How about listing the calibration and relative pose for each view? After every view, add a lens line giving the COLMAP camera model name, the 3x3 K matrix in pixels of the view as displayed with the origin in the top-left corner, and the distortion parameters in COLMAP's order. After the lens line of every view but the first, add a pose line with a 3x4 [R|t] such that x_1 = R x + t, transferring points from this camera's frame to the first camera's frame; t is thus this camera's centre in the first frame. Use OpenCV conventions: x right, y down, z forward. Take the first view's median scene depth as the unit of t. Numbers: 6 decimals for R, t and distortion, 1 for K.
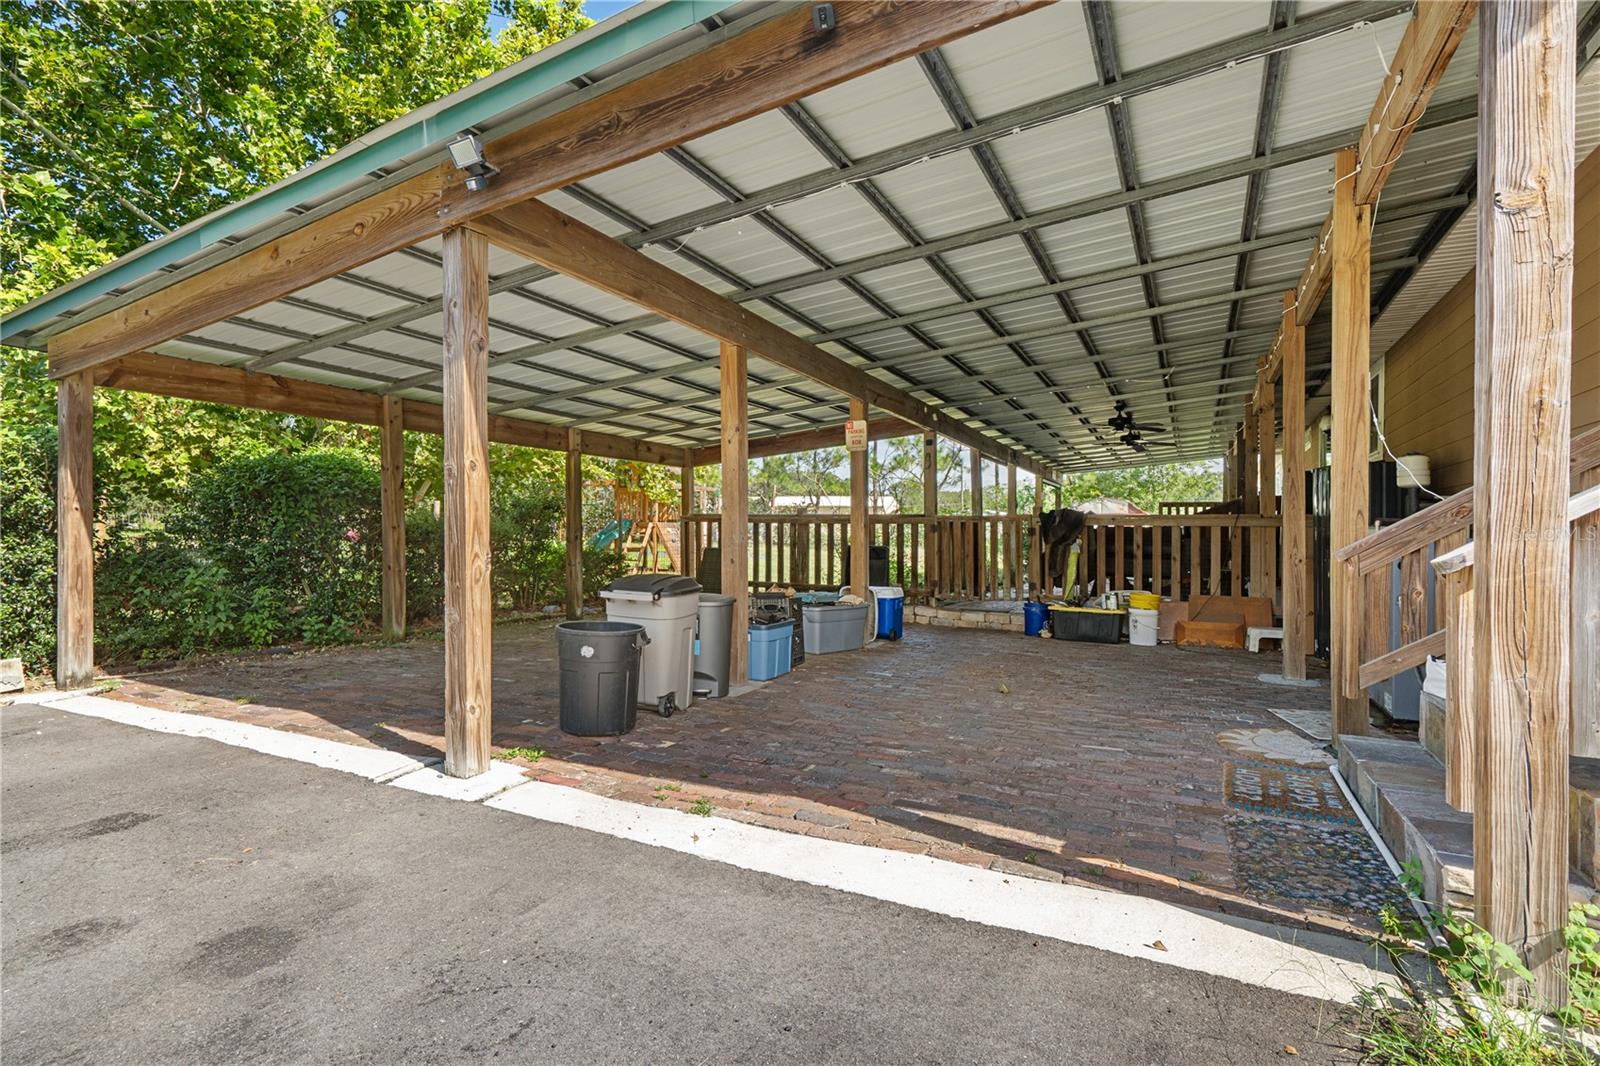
lens RADIAL K [[795.3, 0, 800.0], [0, 795.3, 533.0], [0, 0, 1]] dist [-0.000209, -0.000354]
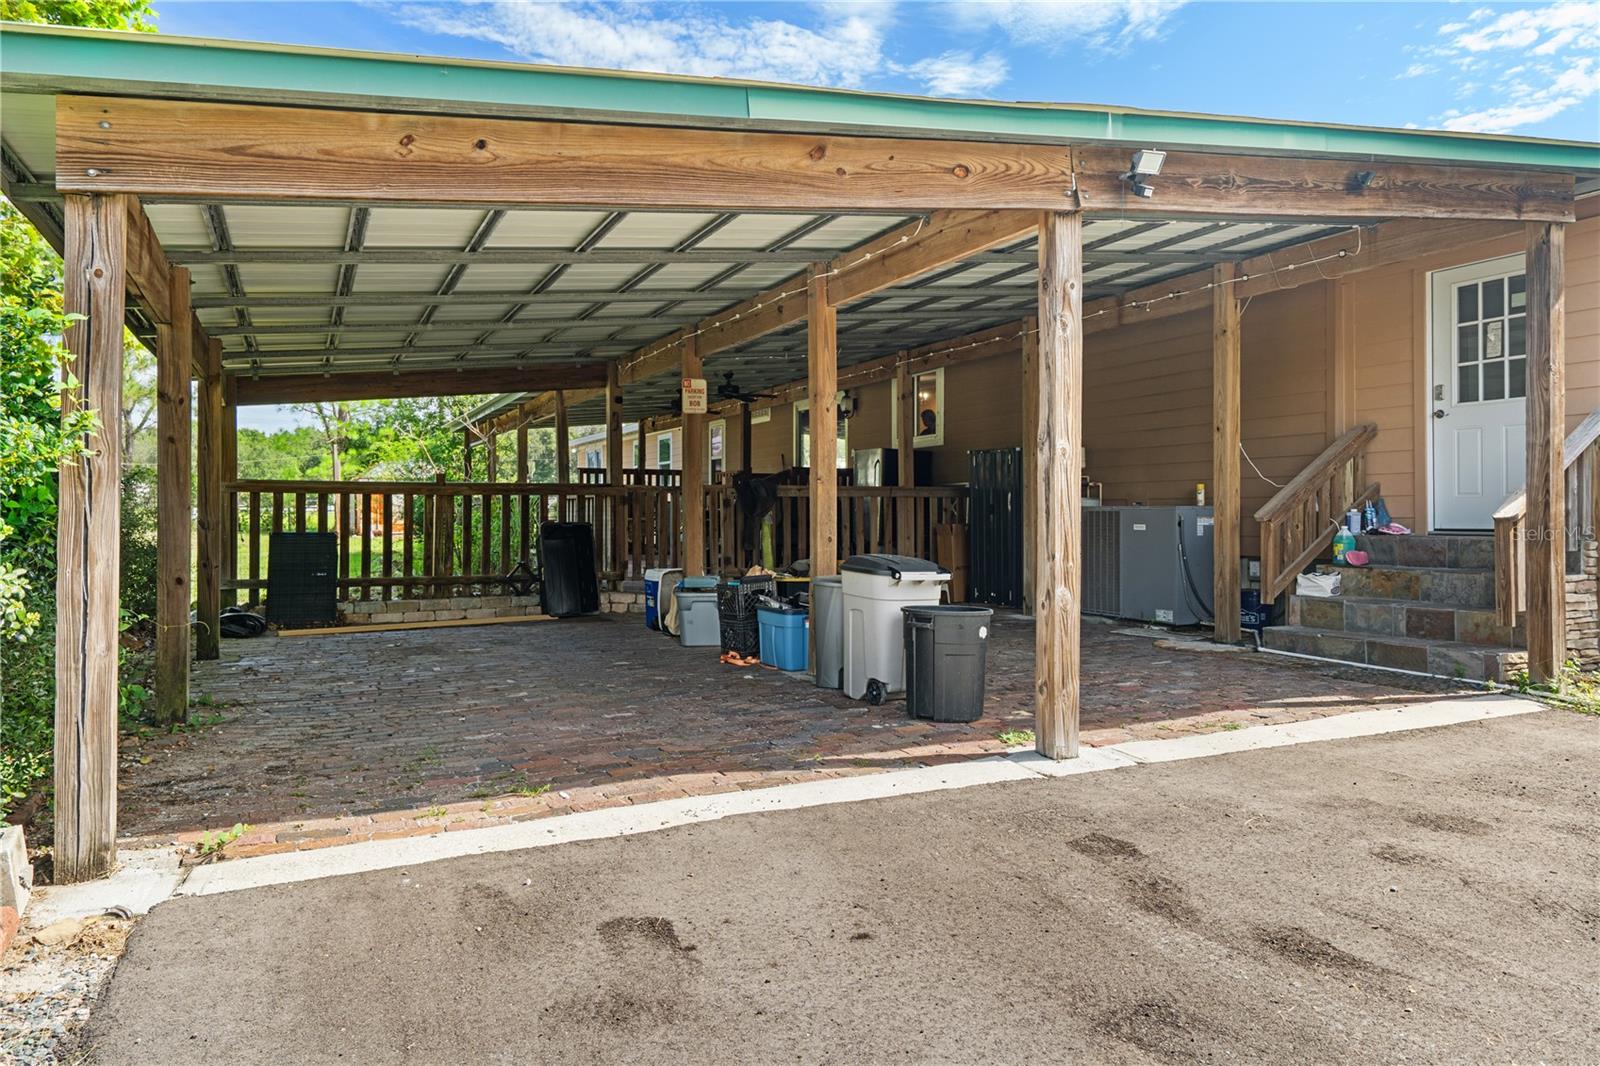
lens RADIAL K [[1029.8, 0, 790.1], [0, 1029.8, 484.0], [0, 0, 1]] dist [0.007594, 0.001598]
pose [[0.621828, 0.004374, 0.783141, -0.998019], [0.009260, 0.999873, -0.012937, -0.013100], [-0.783099, 0.015296, 0.621709, 0.279693]]
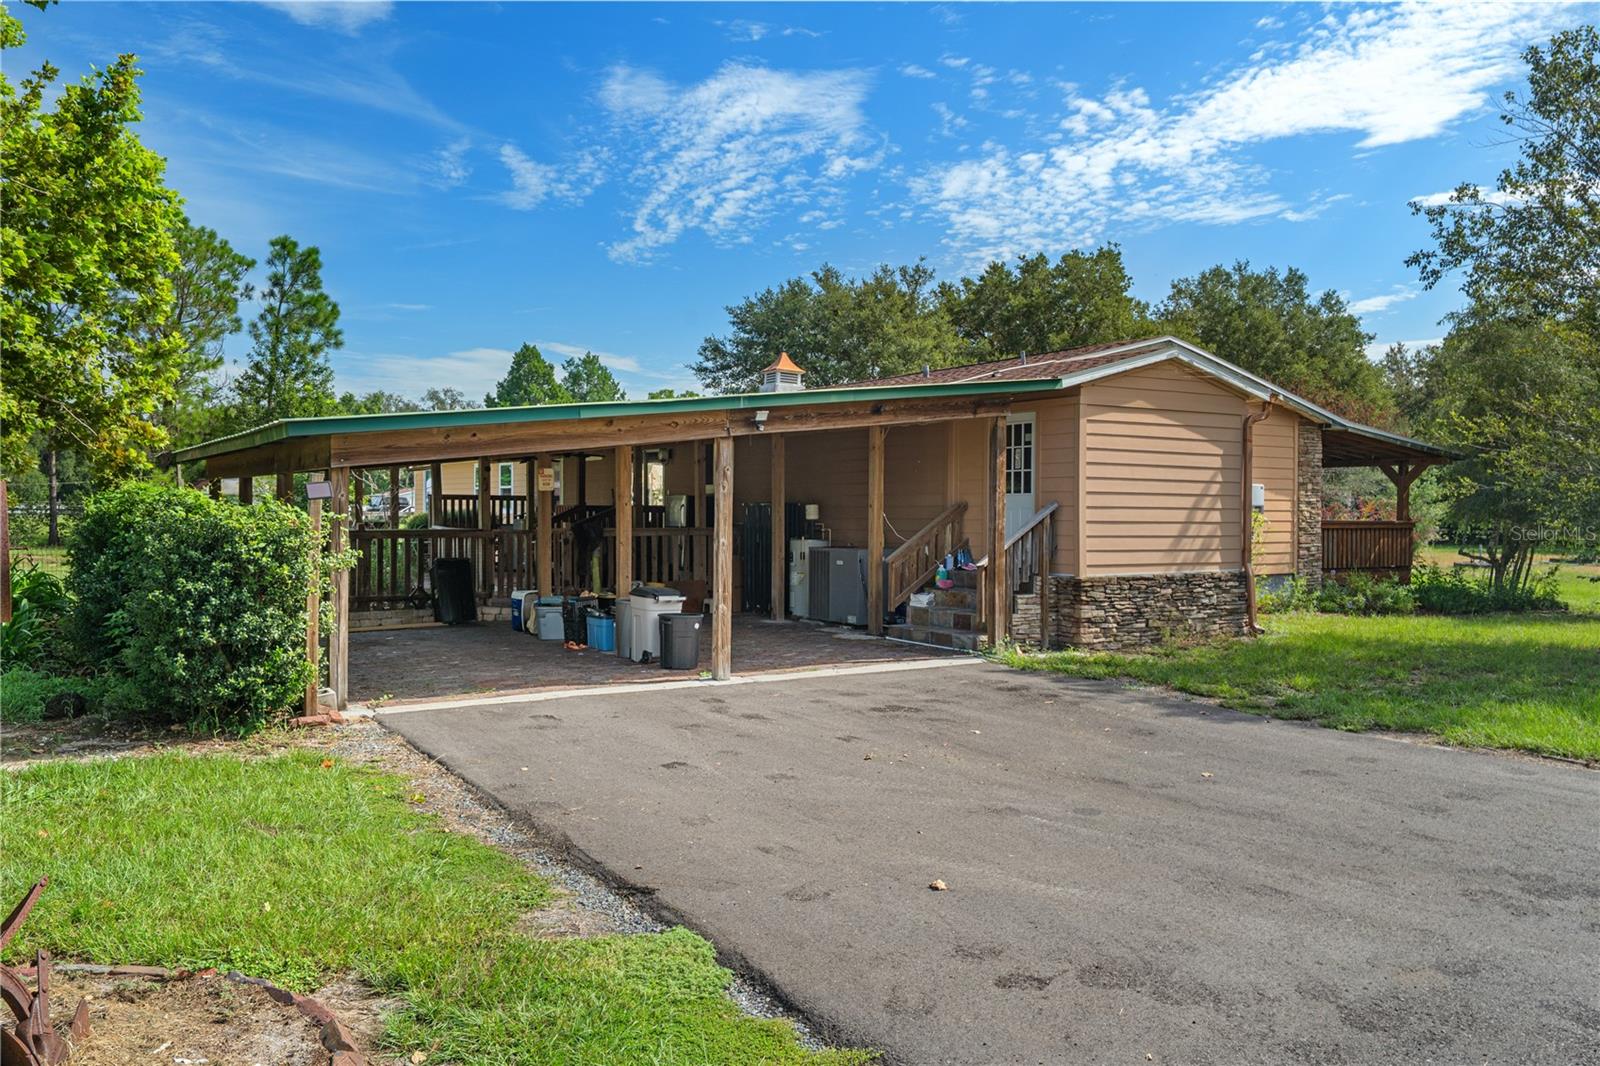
lens RADIAL K [[1193.3, 0, 800.0], [0, 1193.3, 533.0], [0, 0, 1]] dist [0.002981, 0.000324]
pose [[0.508885, -0.030589, 0.860291, -1.924810], [0.001733, 0.999403, 0.034511, -0.133058], [-0.860833, -0.016071, 0.508634, -0.532621]]
